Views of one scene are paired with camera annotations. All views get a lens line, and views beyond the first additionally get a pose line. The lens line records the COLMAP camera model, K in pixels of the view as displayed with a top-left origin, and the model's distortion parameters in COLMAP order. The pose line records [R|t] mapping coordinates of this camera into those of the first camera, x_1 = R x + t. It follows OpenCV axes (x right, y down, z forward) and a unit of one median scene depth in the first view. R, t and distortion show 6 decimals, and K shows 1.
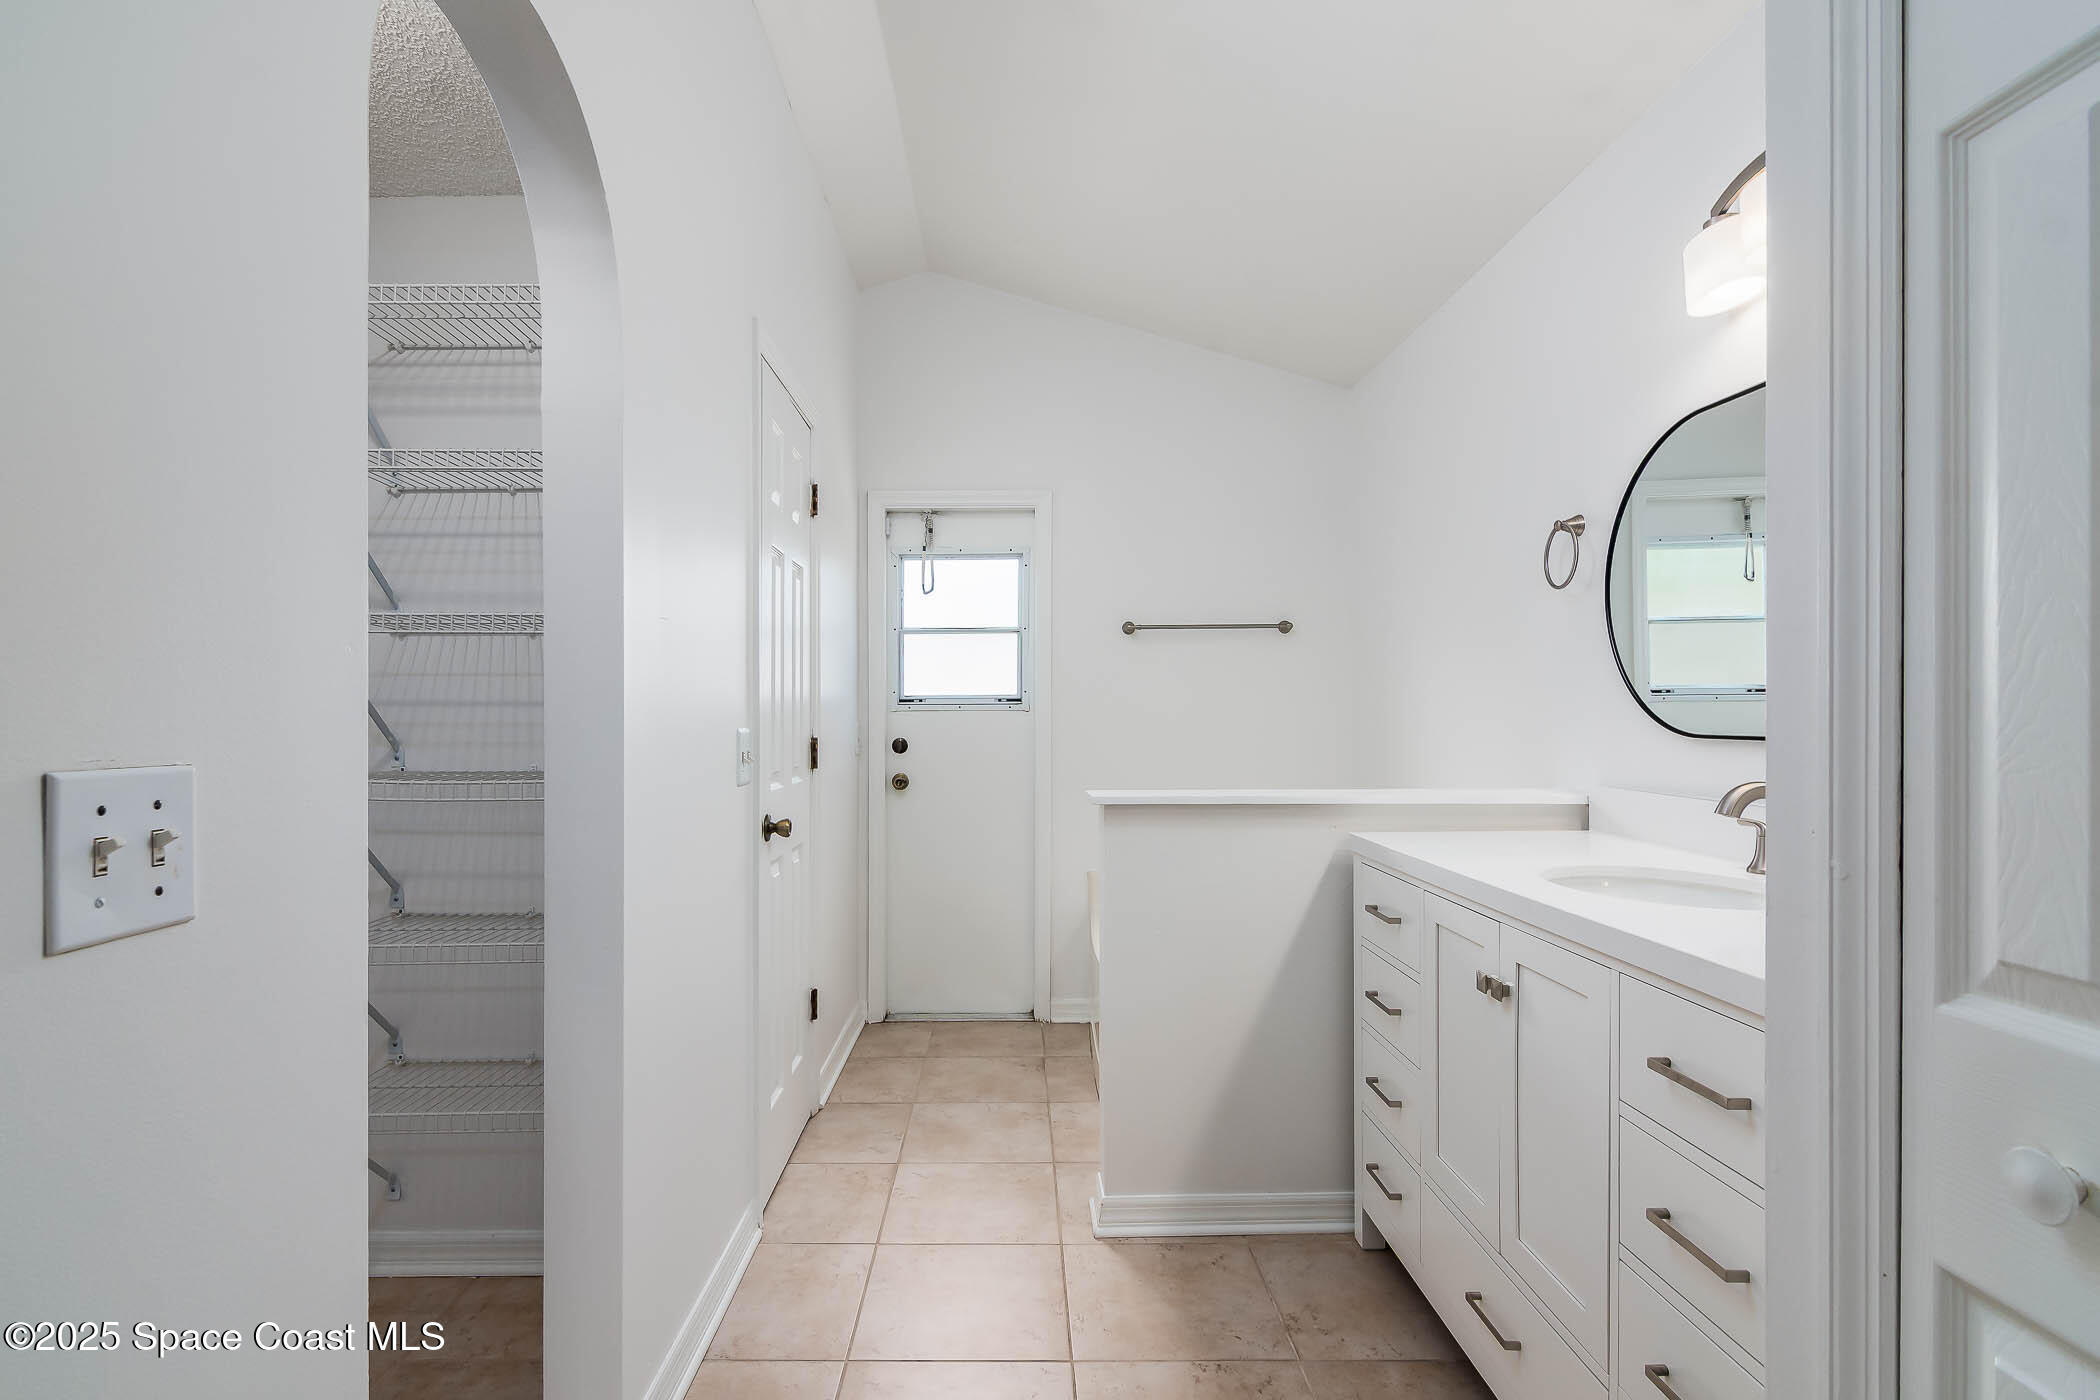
lens RADIAL K [[1013.4, 0, 1025.1], [0, 1013.4, 707.4], [0, 0, 1]] dist [-0.003760, -0.006402]
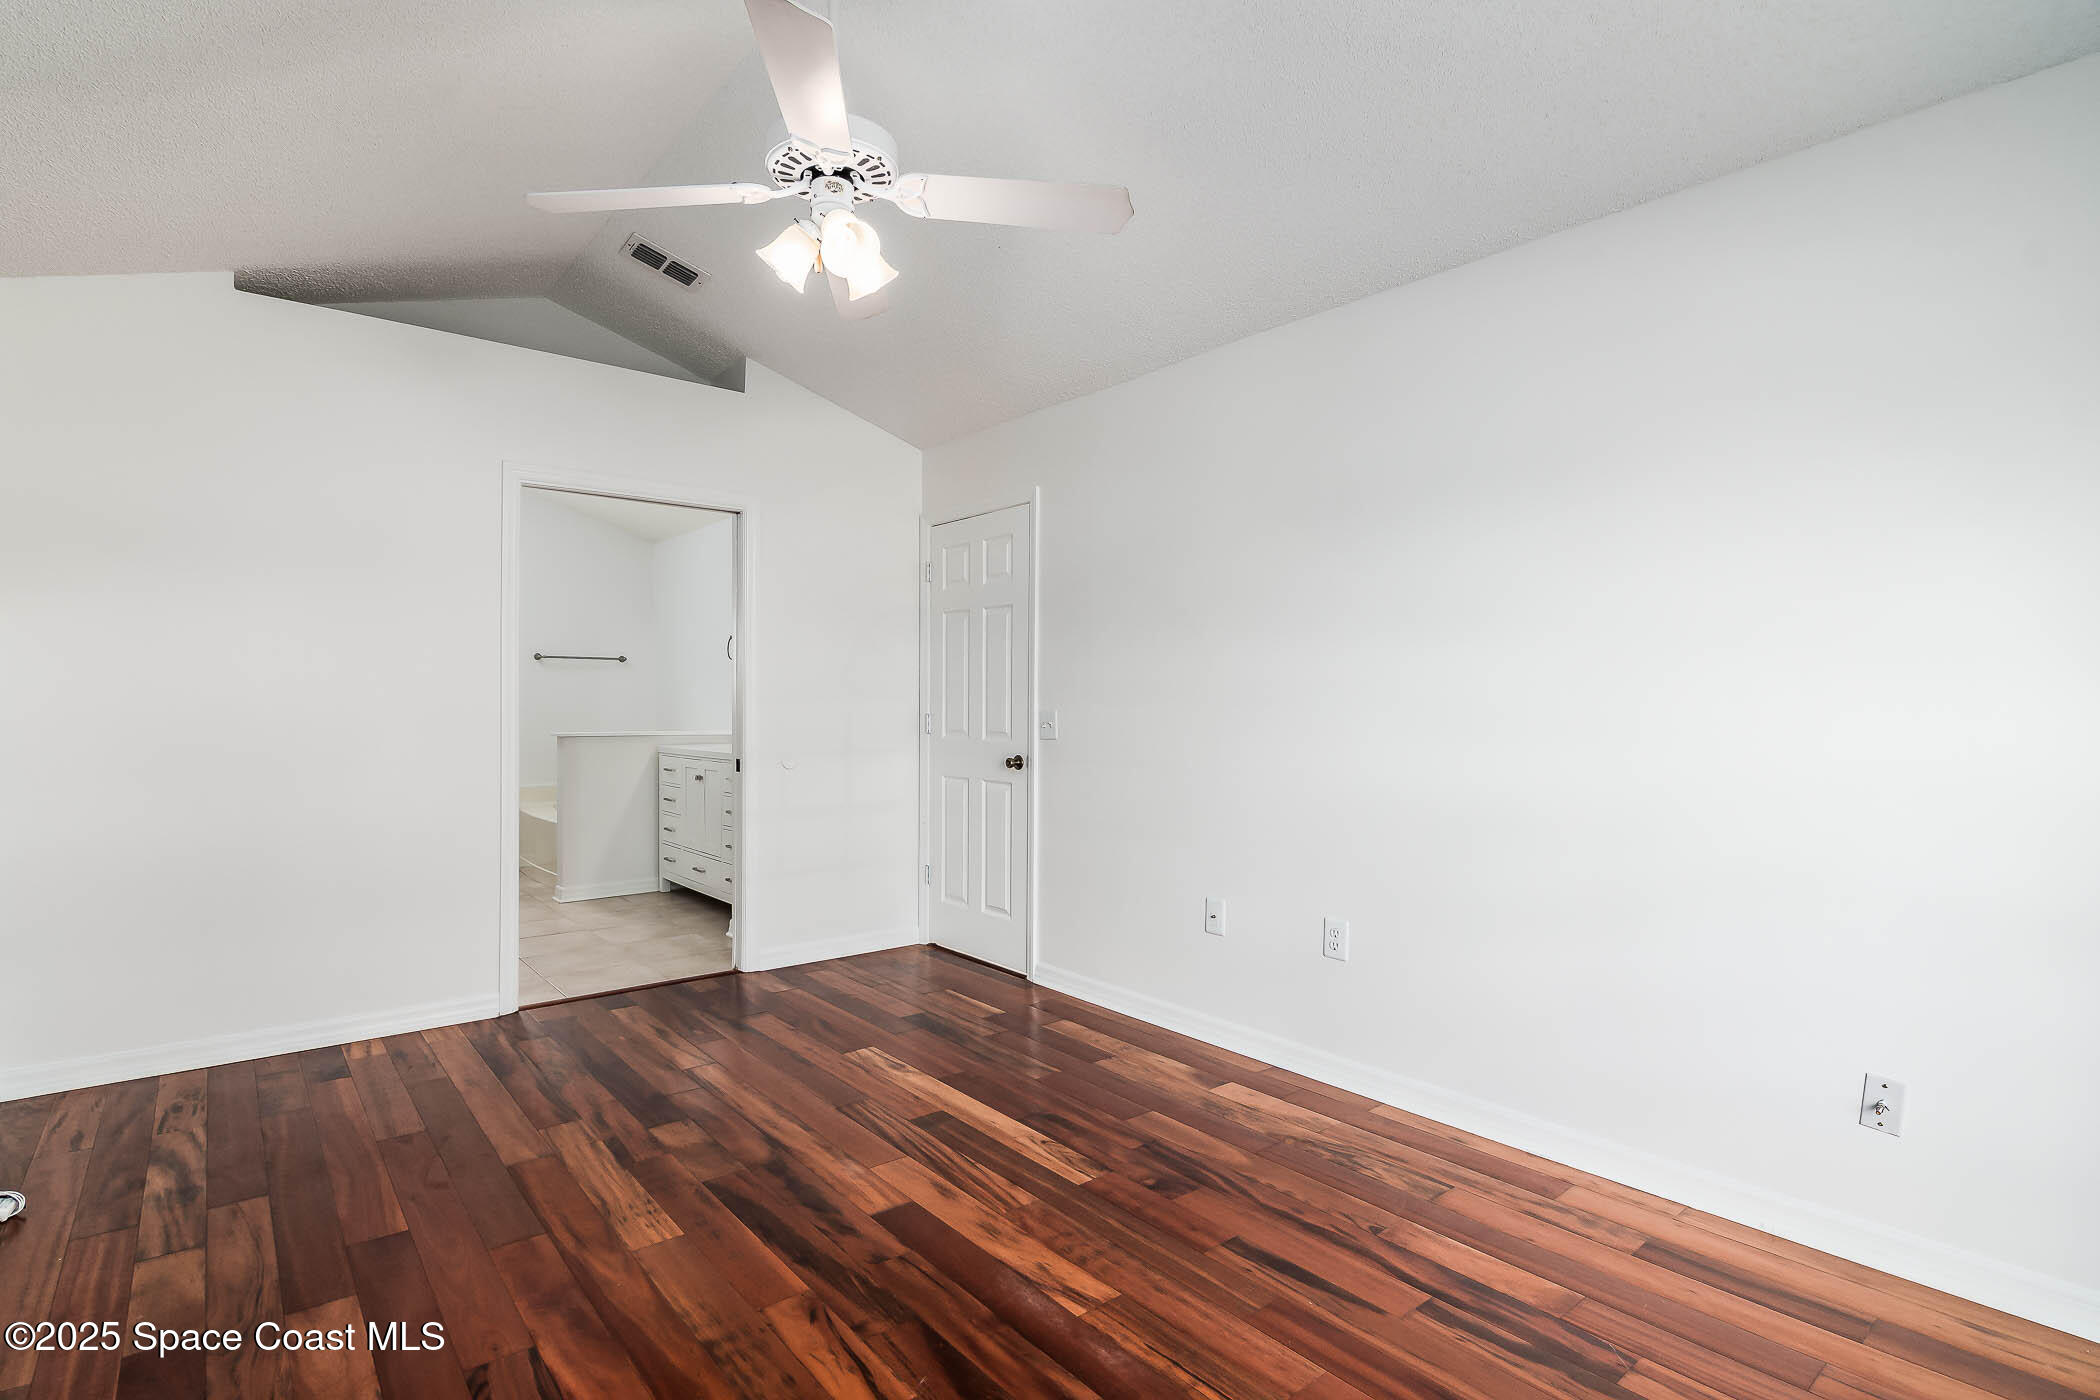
lens RADIAL K [[1013.4, 0, 1025.1], [0, 1013.4, 707.4], [0, 0, 1]] dist [-0.003760, -0.006402]
pose [[0.787122, -0.003050, 0.616790, -0.529814], [-0.000221, 0.999986, 0.005227, 0.003132], [-0.616797, -0.004250, 0.787110, -1.597915]]
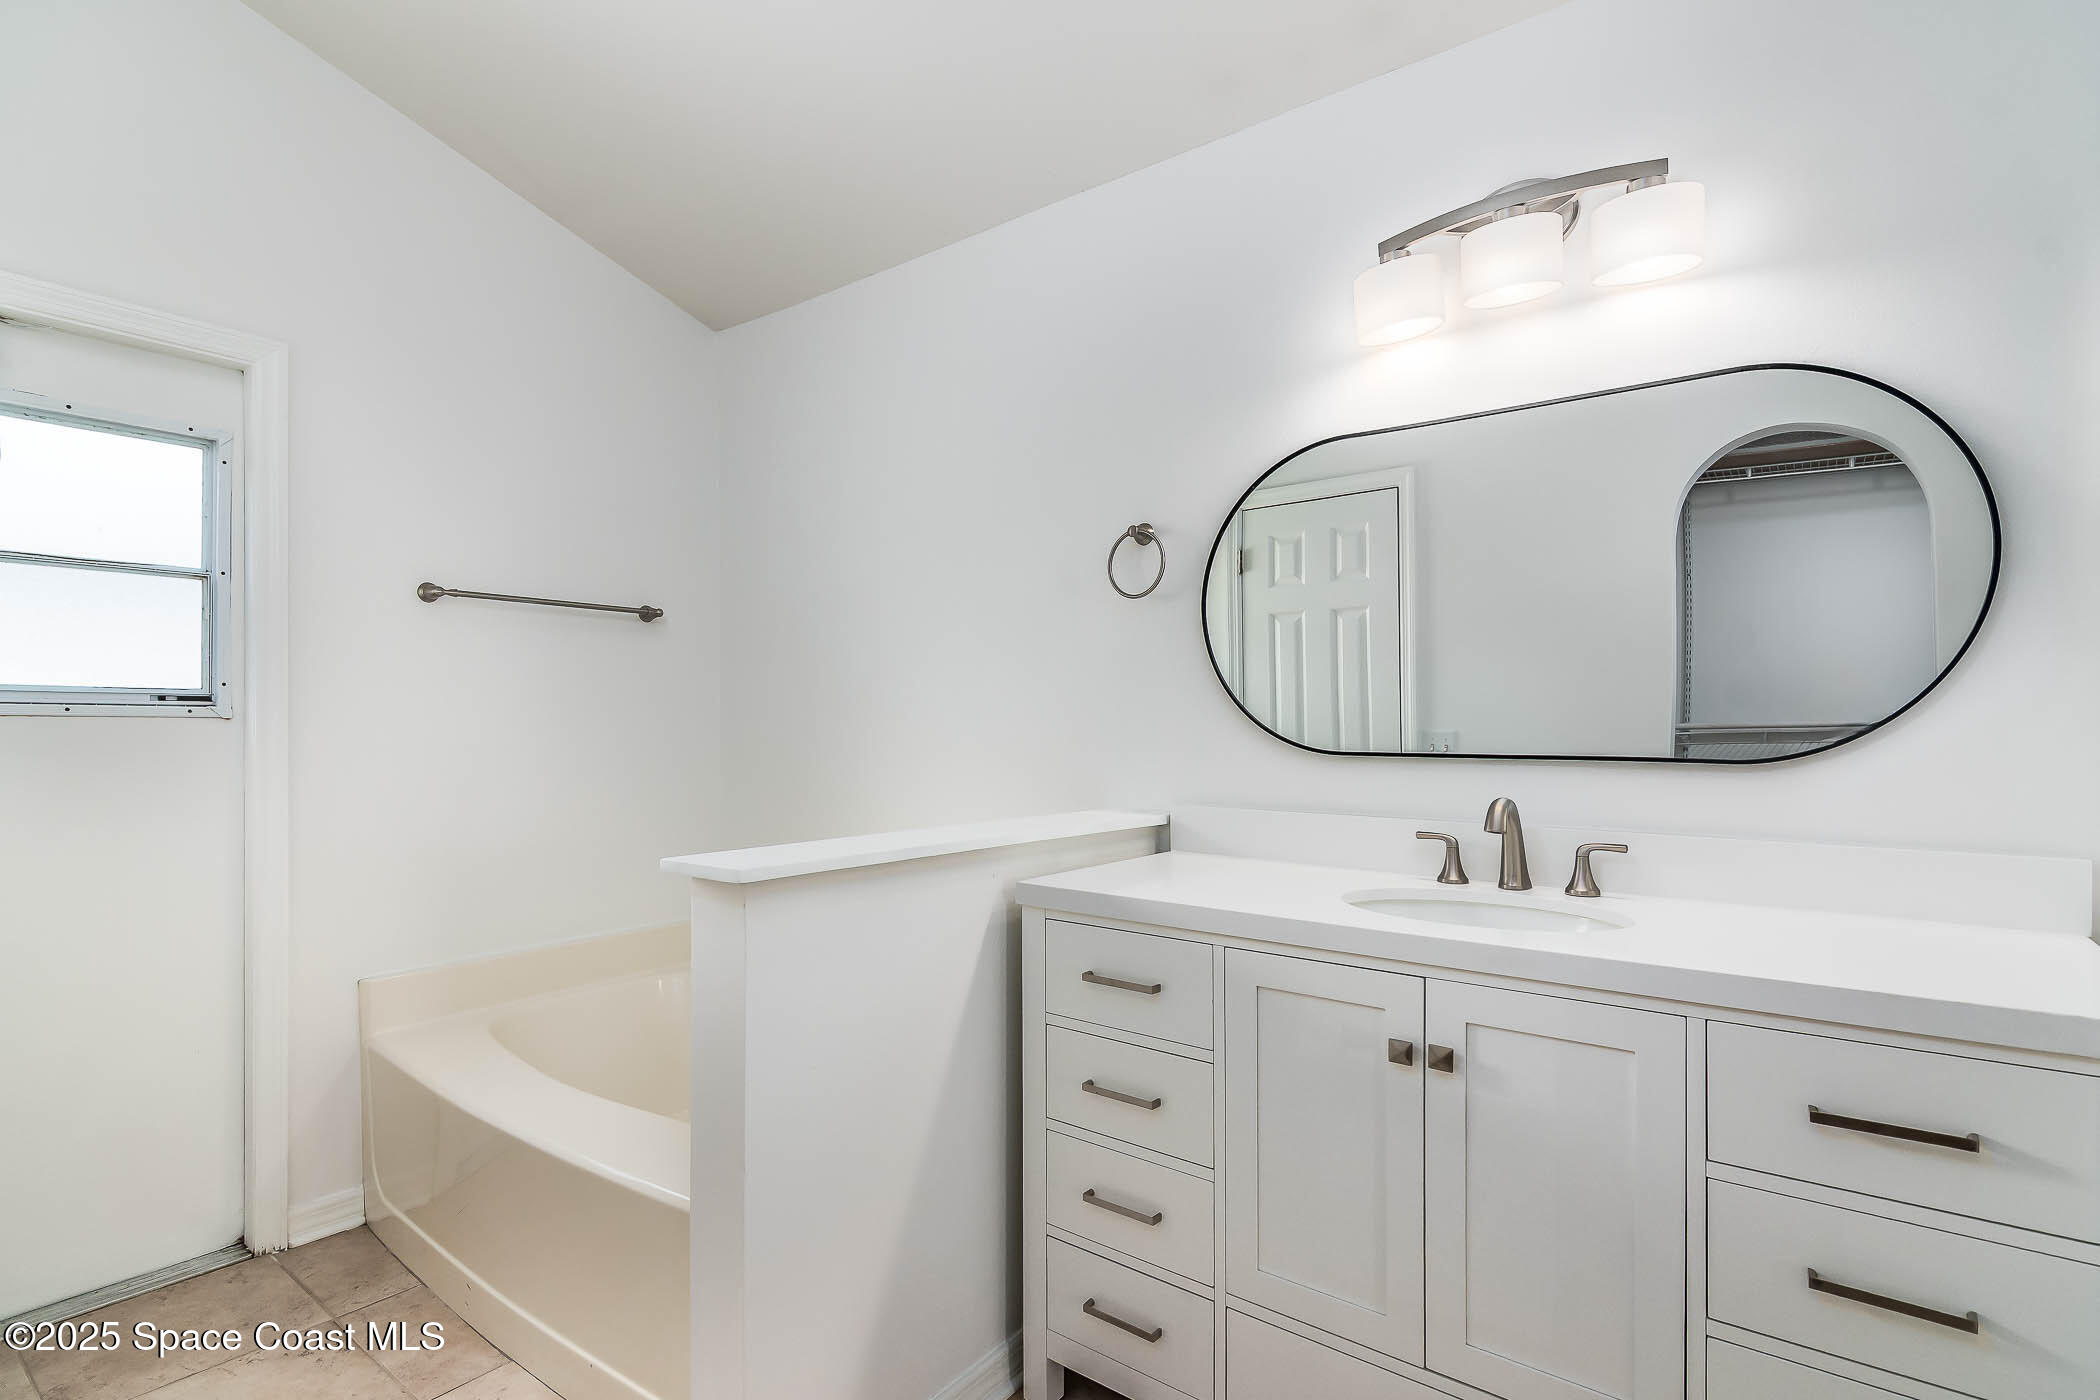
lens RADIAL K [[1005.0, 0, 1049.3], [0, 1005.0, 722.9], [0, 0, 1]] dist [-0.001899, -0.000333]
pose [[0.620347, 0.009604, 0.784269, -0.247156], [-0.013168, 0.999912, -0.001829, 0.002040], [-0.784217, -0.009193, 0.620418, 0.455878]]
